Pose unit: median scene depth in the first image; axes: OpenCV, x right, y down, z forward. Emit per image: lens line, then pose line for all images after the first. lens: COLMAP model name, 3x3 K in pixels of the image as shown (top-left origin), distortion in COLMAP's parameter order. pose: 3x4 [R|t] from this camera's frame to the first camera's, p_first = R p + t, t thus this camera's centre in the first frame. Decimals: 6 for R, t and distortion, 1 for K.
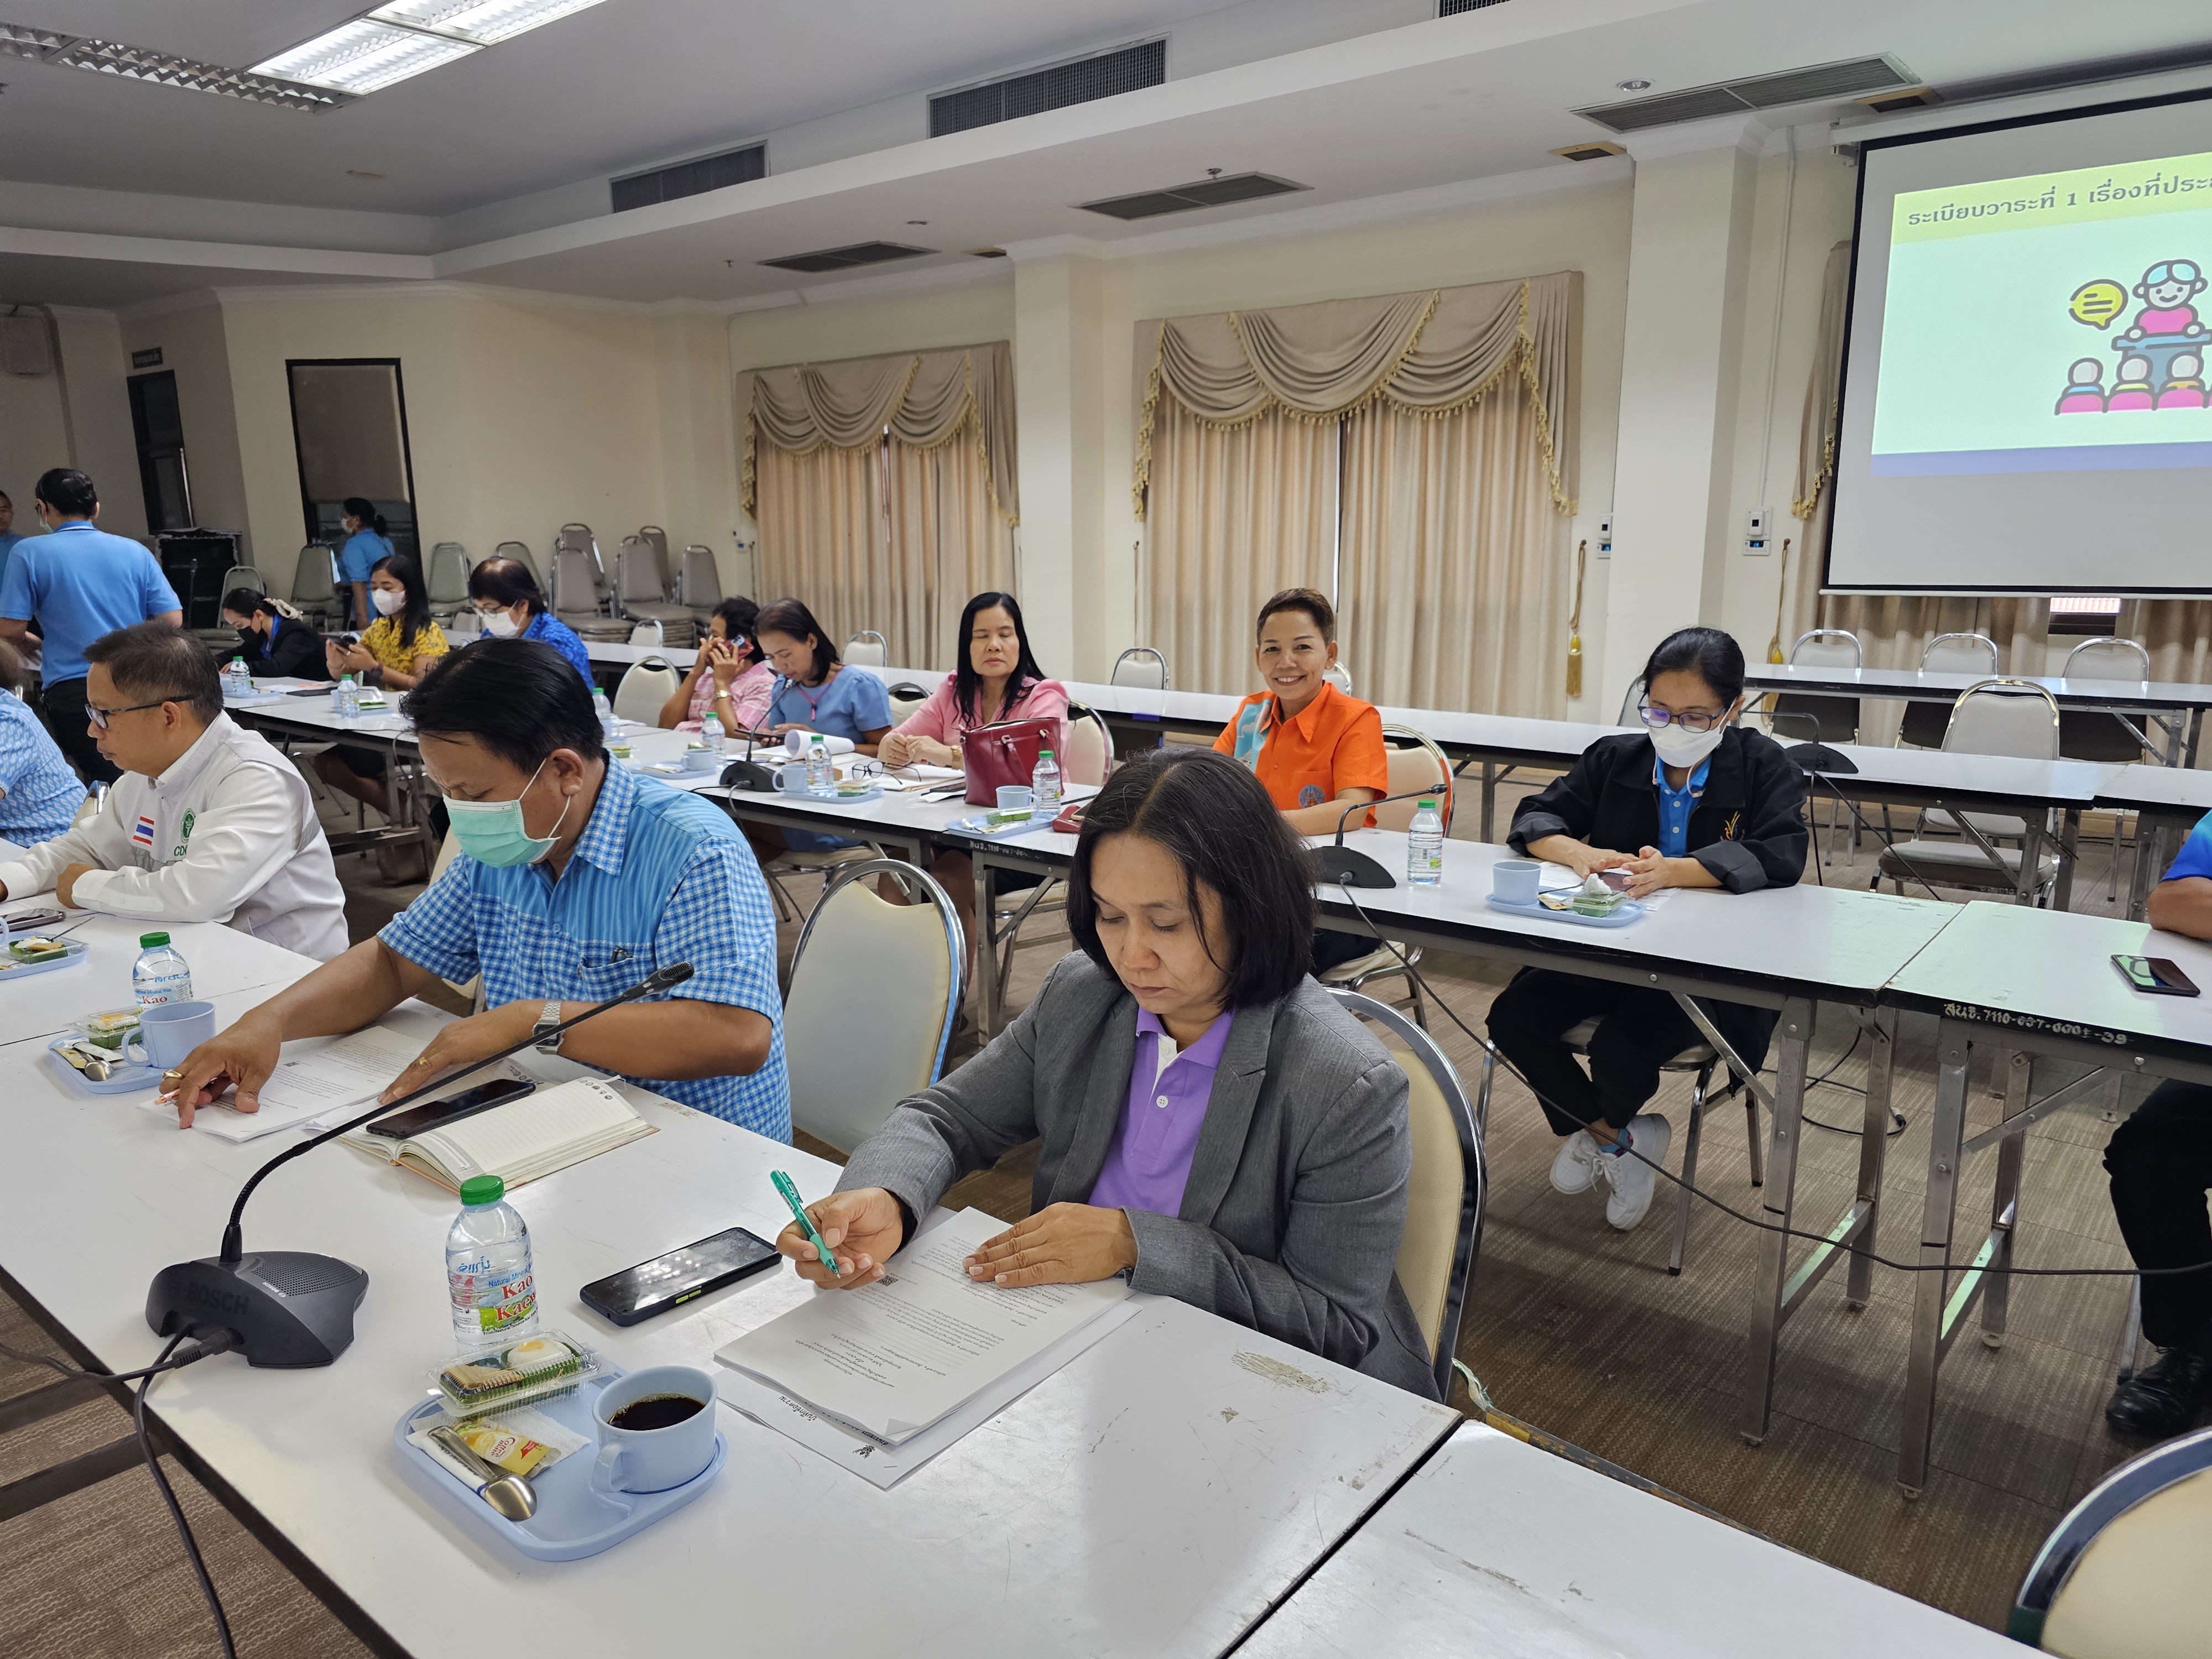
lens RADIAL K [[1455.9, 0, 1108.0], [0, 1455.9, 873.9], [0, 0, 1]] dist [0.041688, -0.036113]
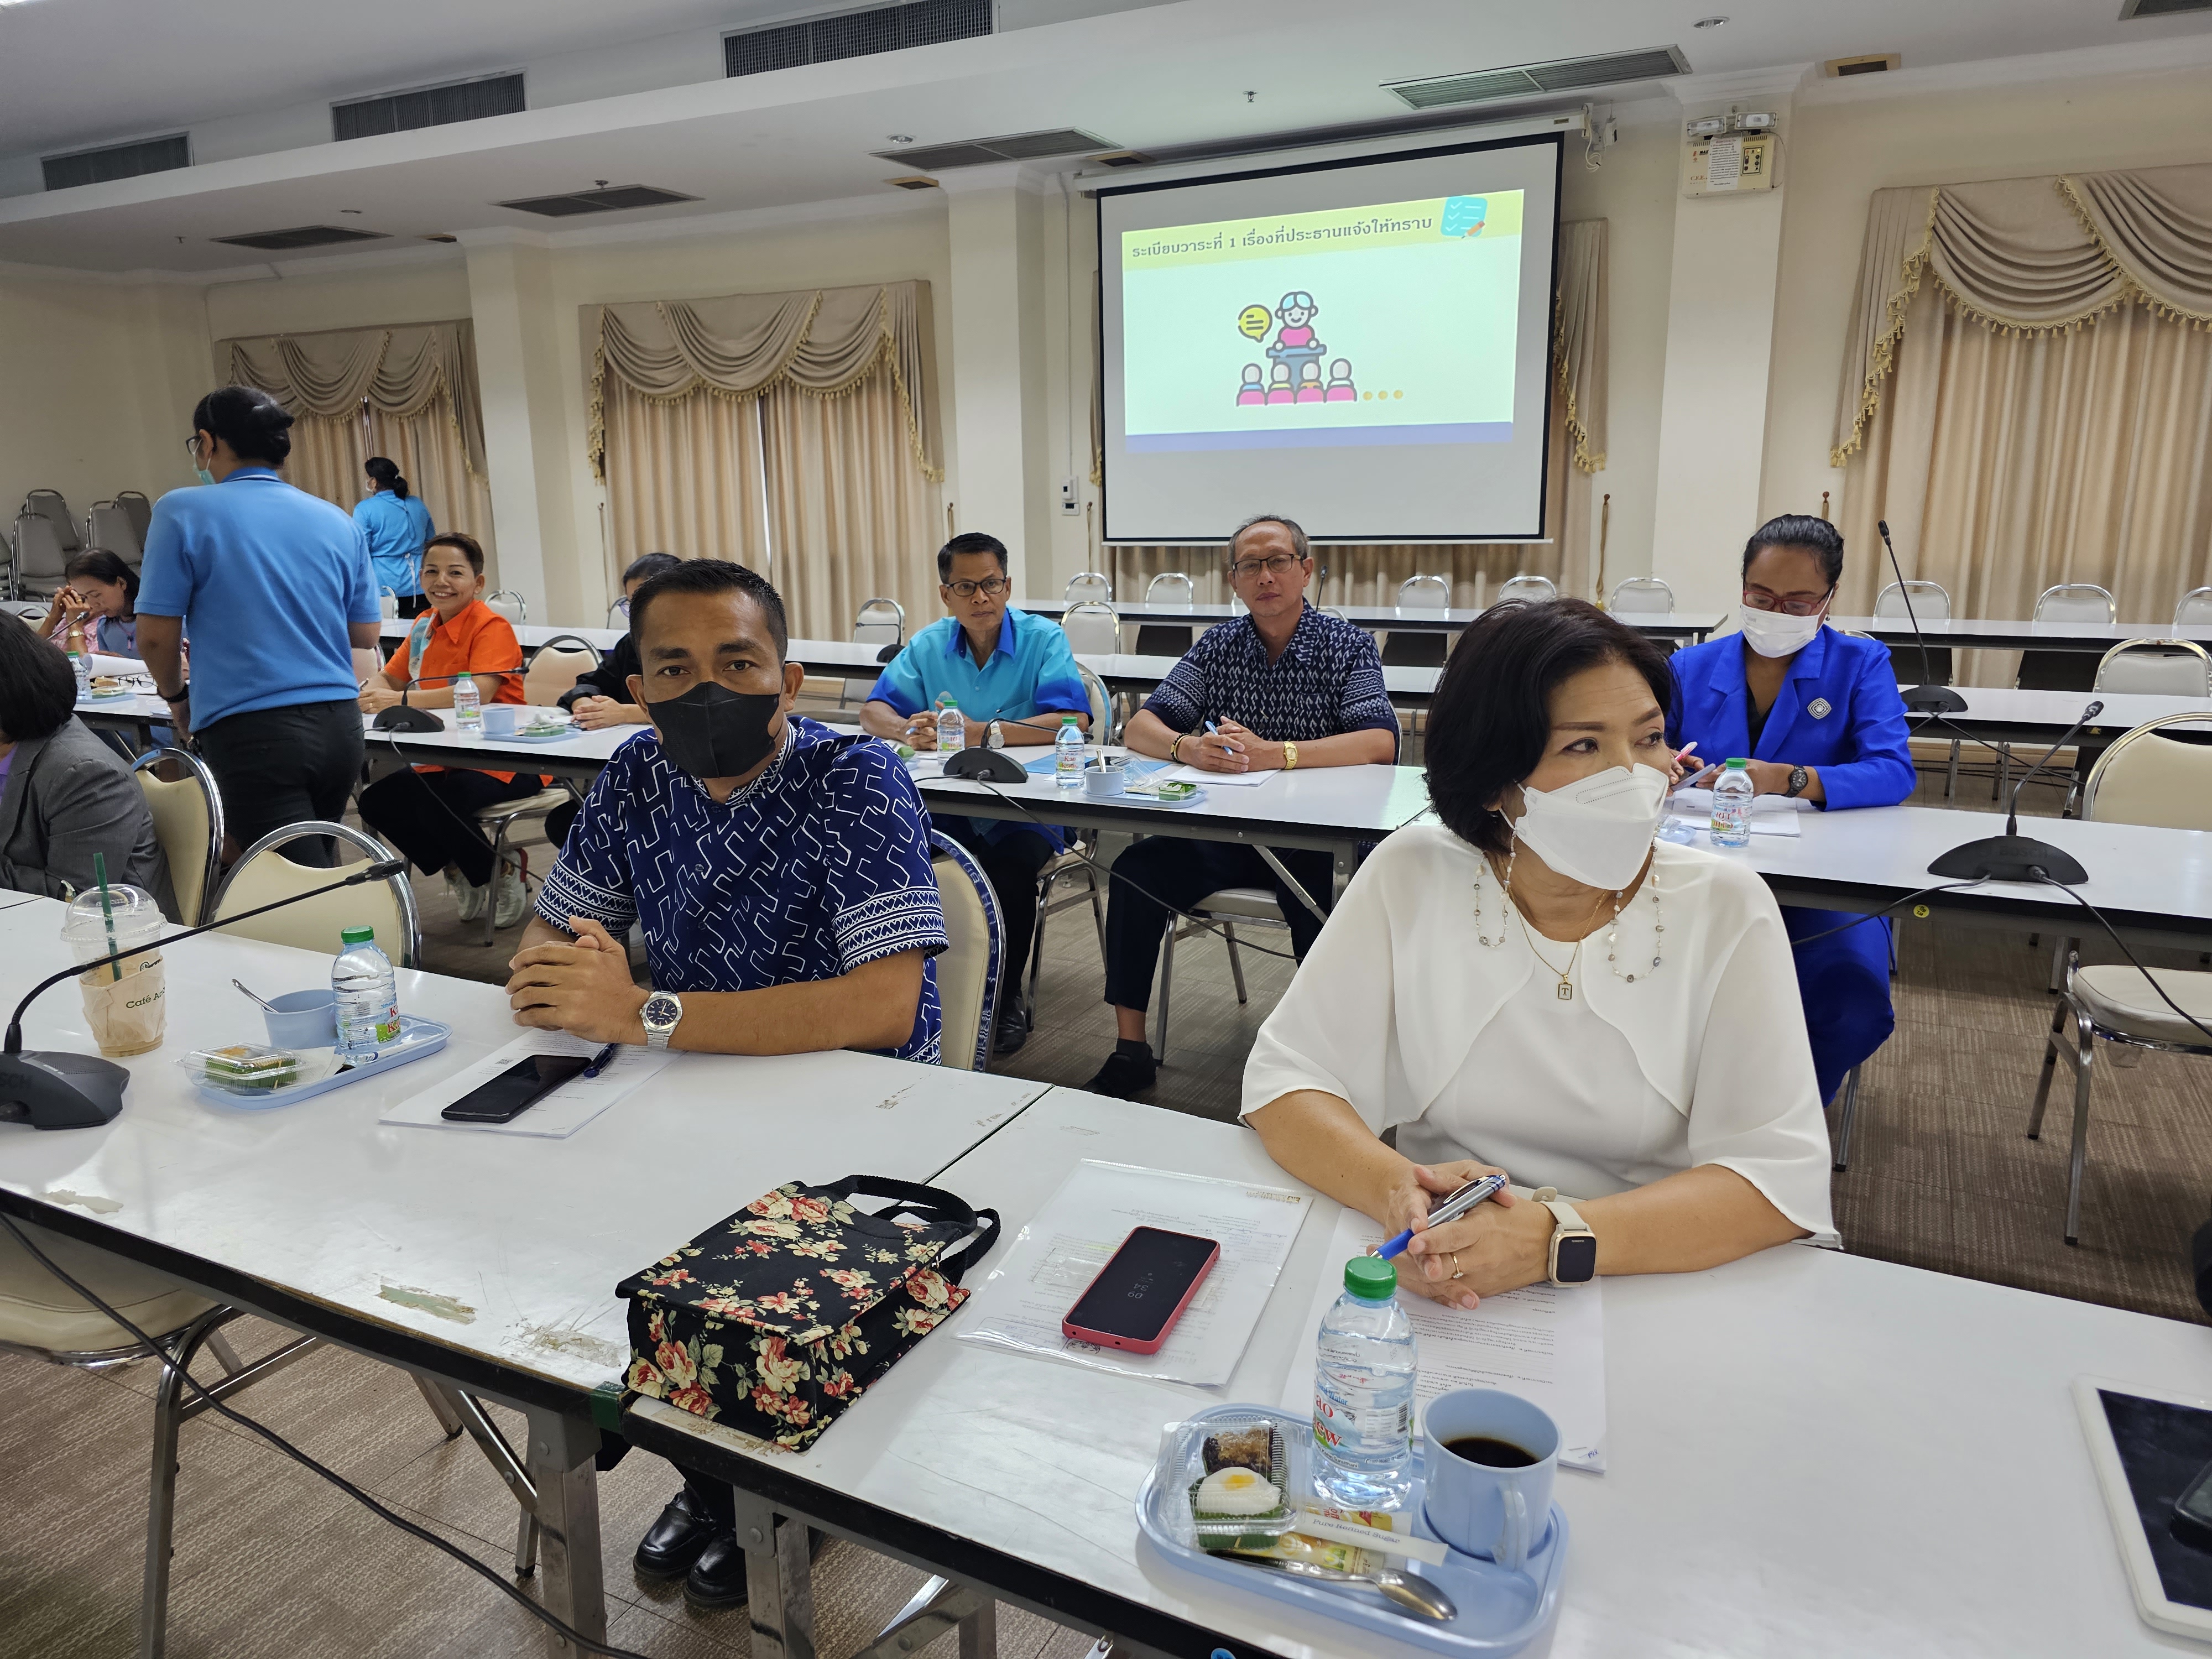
lens RADIAL K [[1420.8, 0, 1094.4], [0, 1420.8, 832.3], [0, 0, 1]] dist [0.046799, -0.036109]
pose [[0.976952, -0.054631, 0.206348, 0.179567], [0.053962, 0.998504, 0.008872, 0.041246], [-0.206524, 0.002467, 0.978438, -0.177749]]
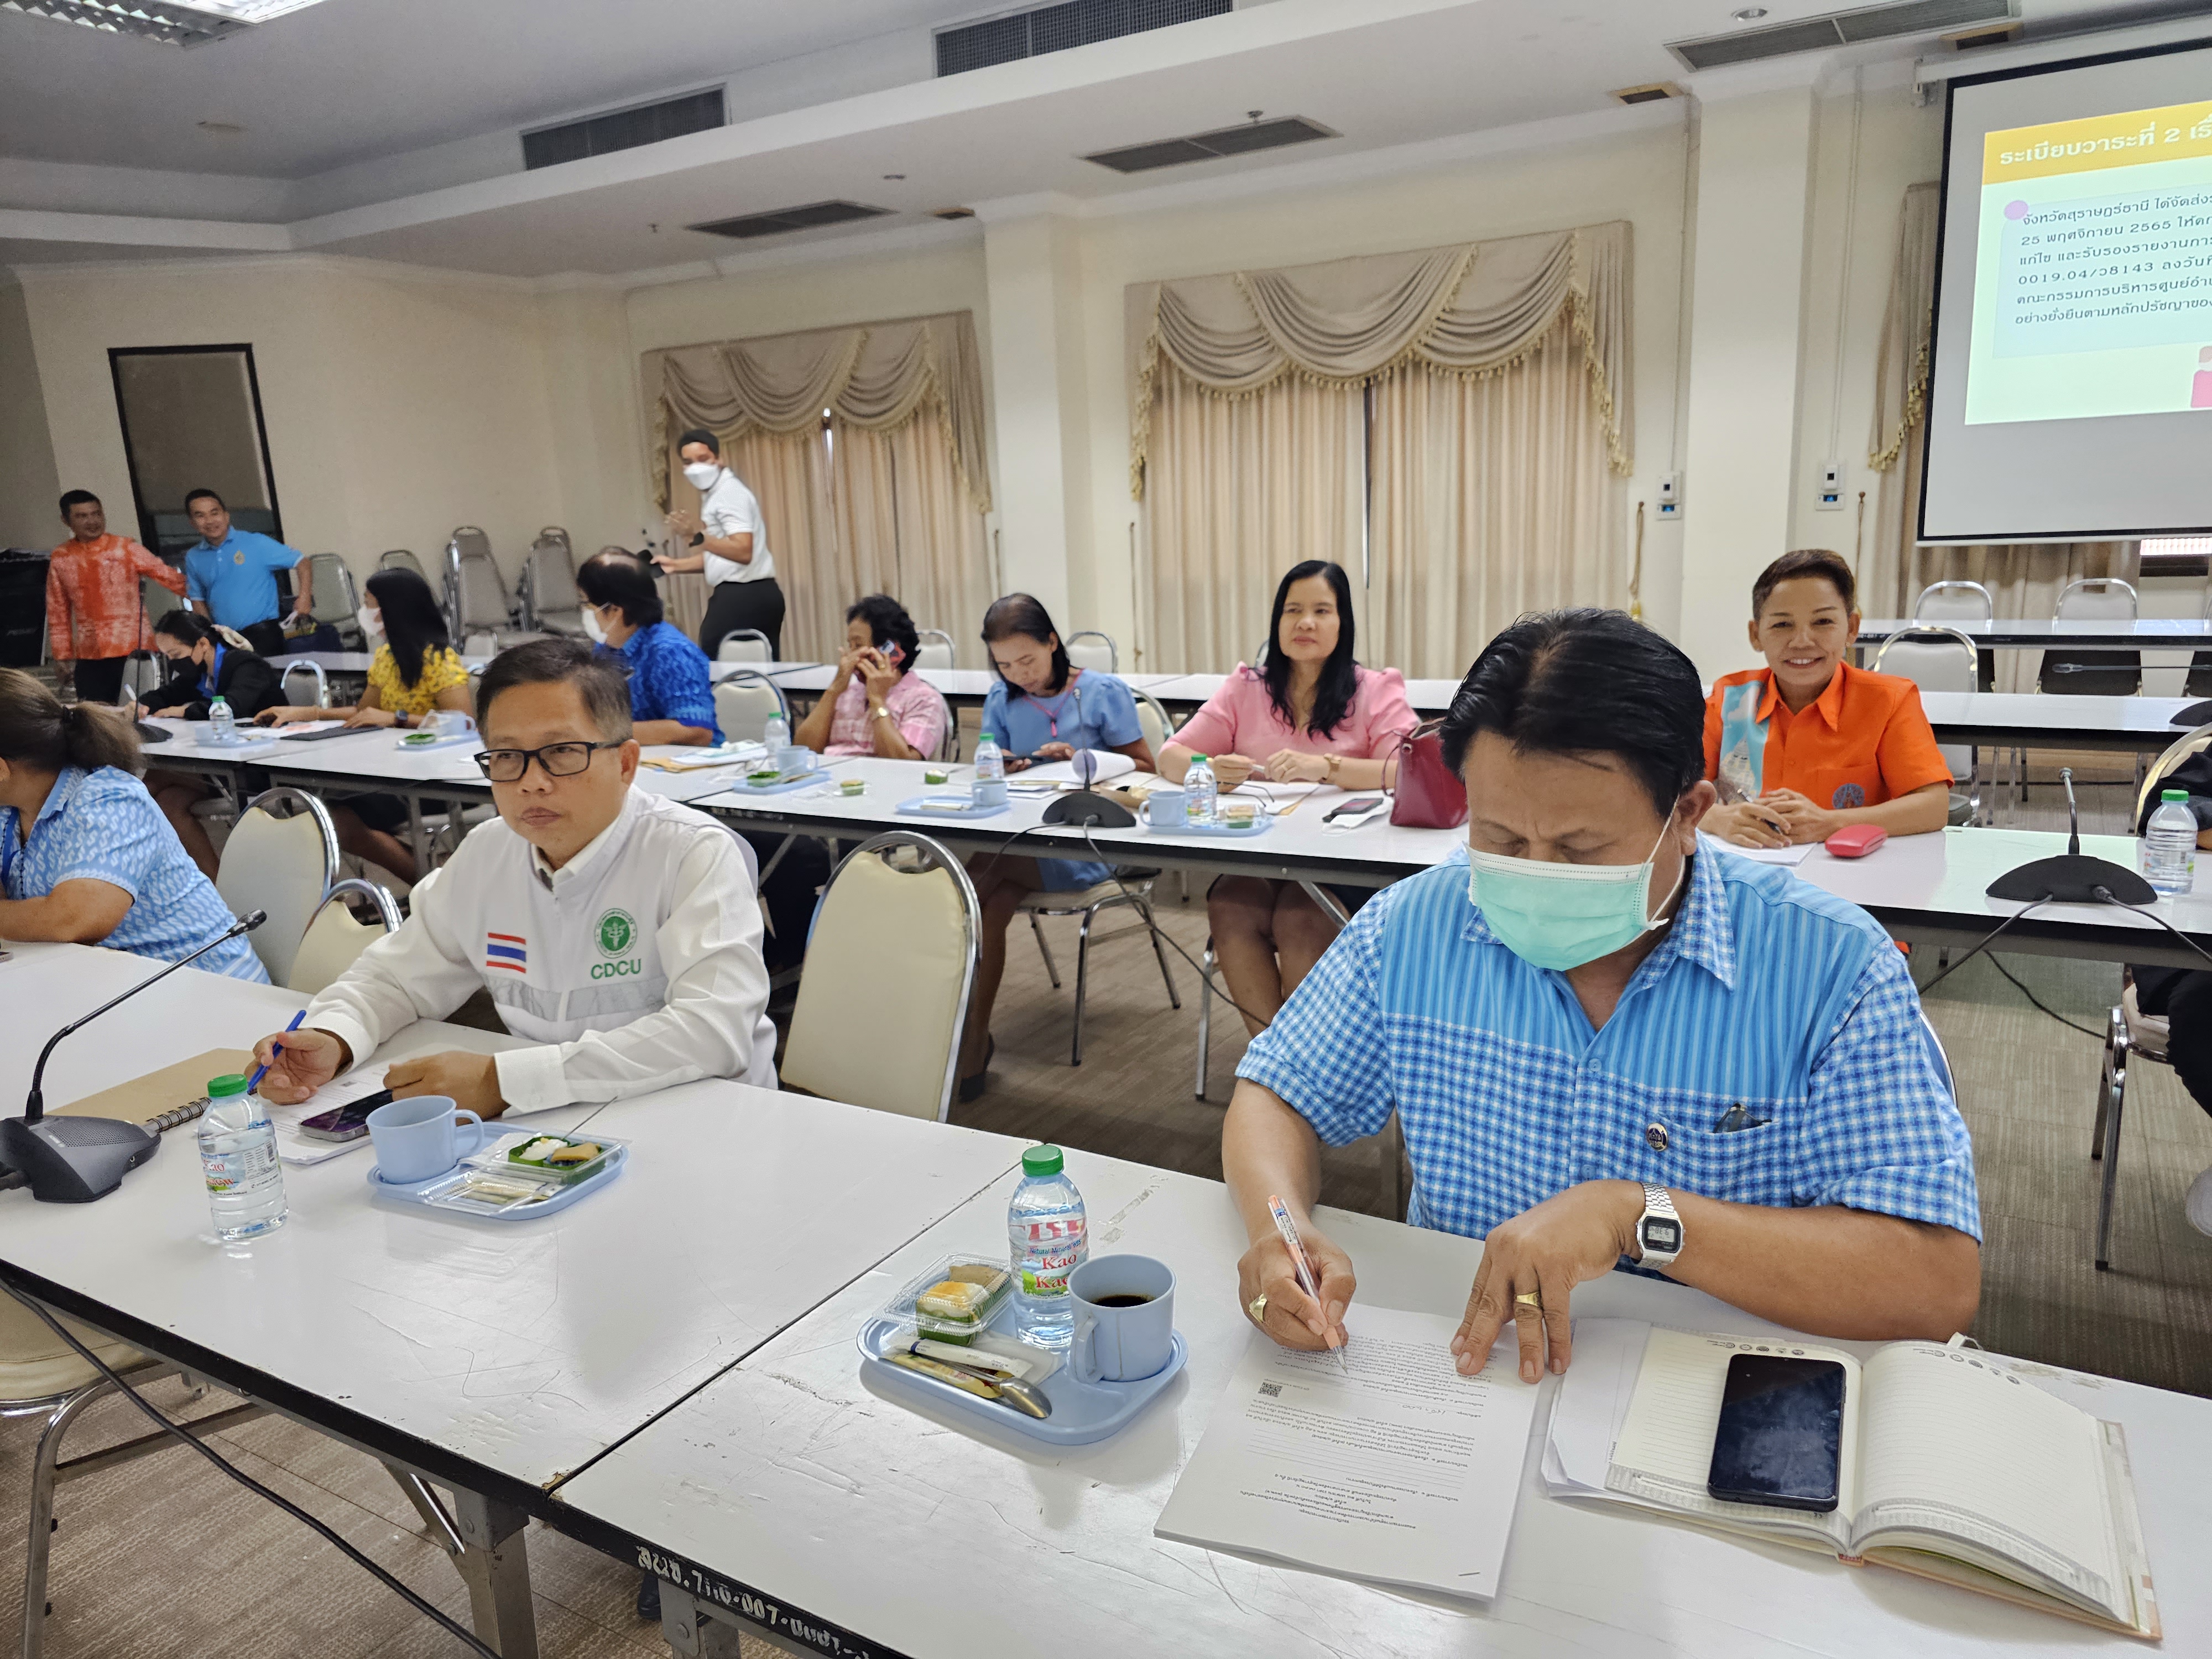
lens RADIAL K [[1455.9, 0, 1108.0], [0, 1455.9, 873.9], [0, 0, 1]] dist [0.041688, -0.036113]
pose [[0.987563, -0.070664, 0.140448, -0.172198], [0.069528, 0.997496, 0.012982, -0.020125], [-0.141013, -0.003055, 0.990003, 0.092450]]
